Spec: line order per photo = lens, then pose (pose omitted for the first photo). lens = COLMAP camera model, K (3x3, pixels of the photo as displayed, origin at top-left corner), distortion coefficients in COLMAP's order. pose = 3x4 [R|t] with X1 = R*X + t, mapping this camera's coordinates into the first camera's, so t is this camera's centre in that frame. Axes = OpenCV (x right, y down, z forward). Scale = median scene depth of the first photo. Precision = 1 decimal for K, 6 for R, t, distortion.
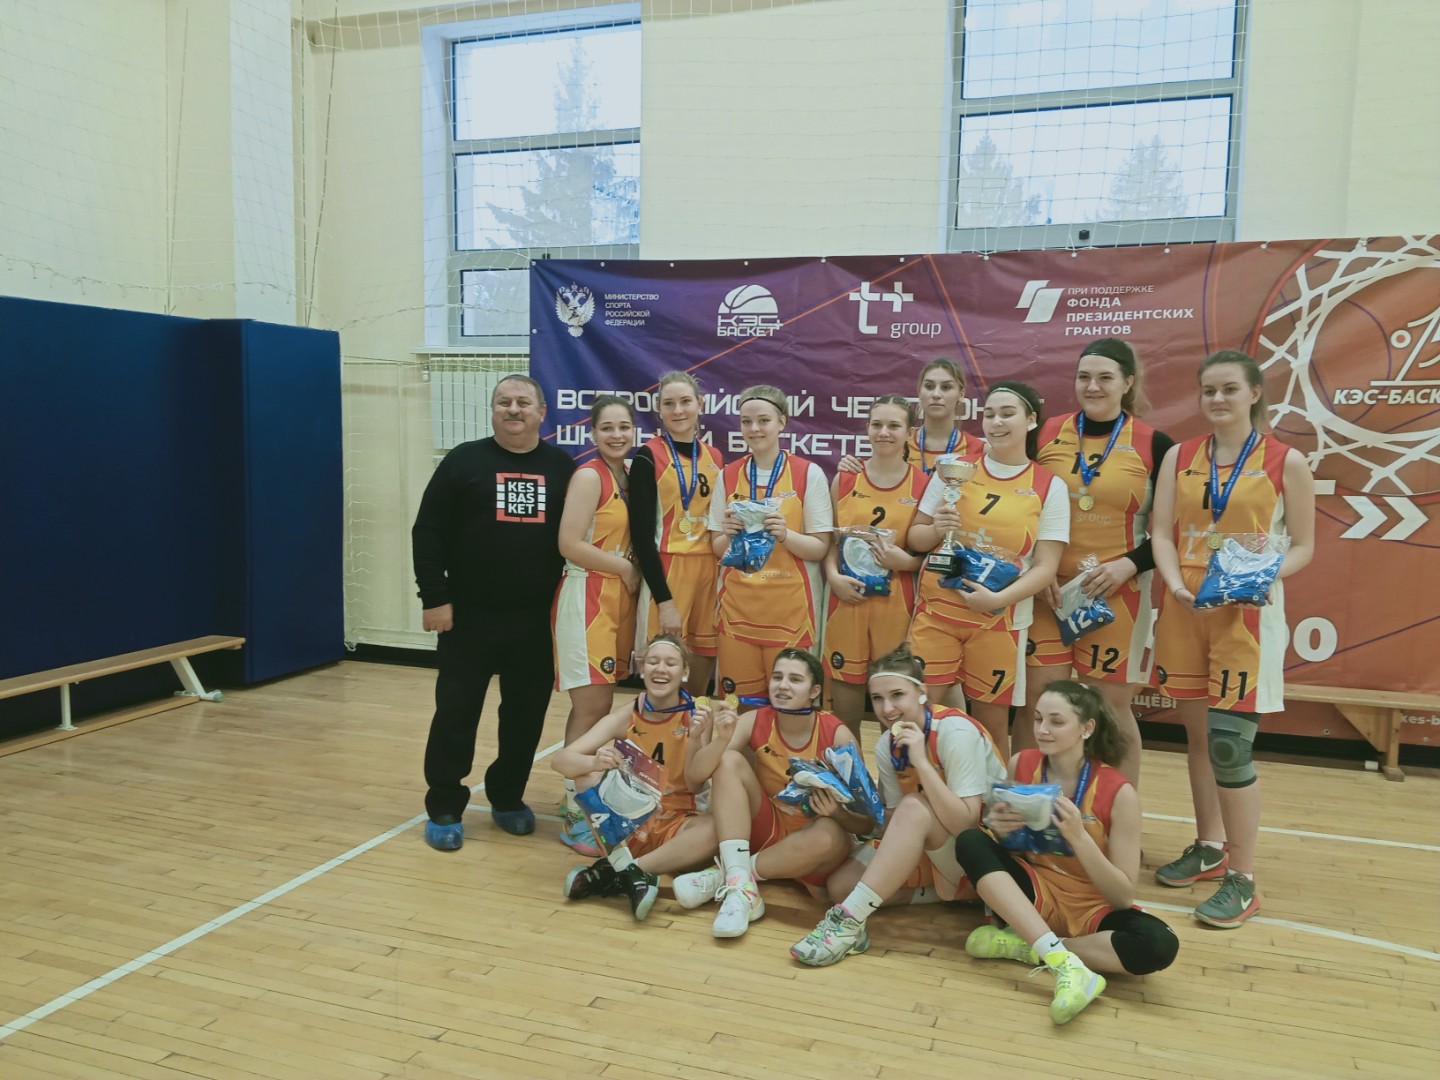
lens RADIAL K [[1186.5, 0, 725.5], [0, 1186.5, 534.6], [0, 0, 1]] dist [0.090006, -0.179979]
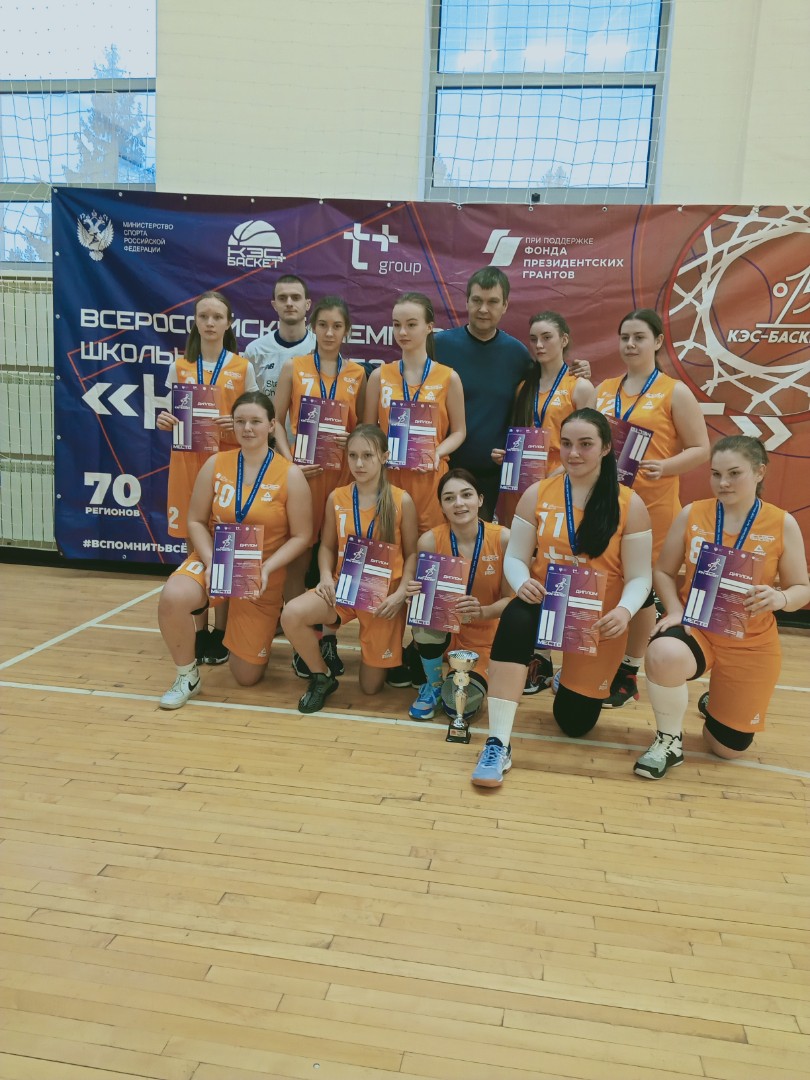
lens RADIAL K [[889.9, 0, 405.0], [0, 889.9, 540.0], [0, 0, 1]] dist [0.090006, -0.179979]
pose [[0.983356, -0.005941, 0.181590, 0.002922], [-0.009299, 0.996510, 0.082959, 0.022649], [-0.181449, -0.083267, 0.979869, 0.118400]]
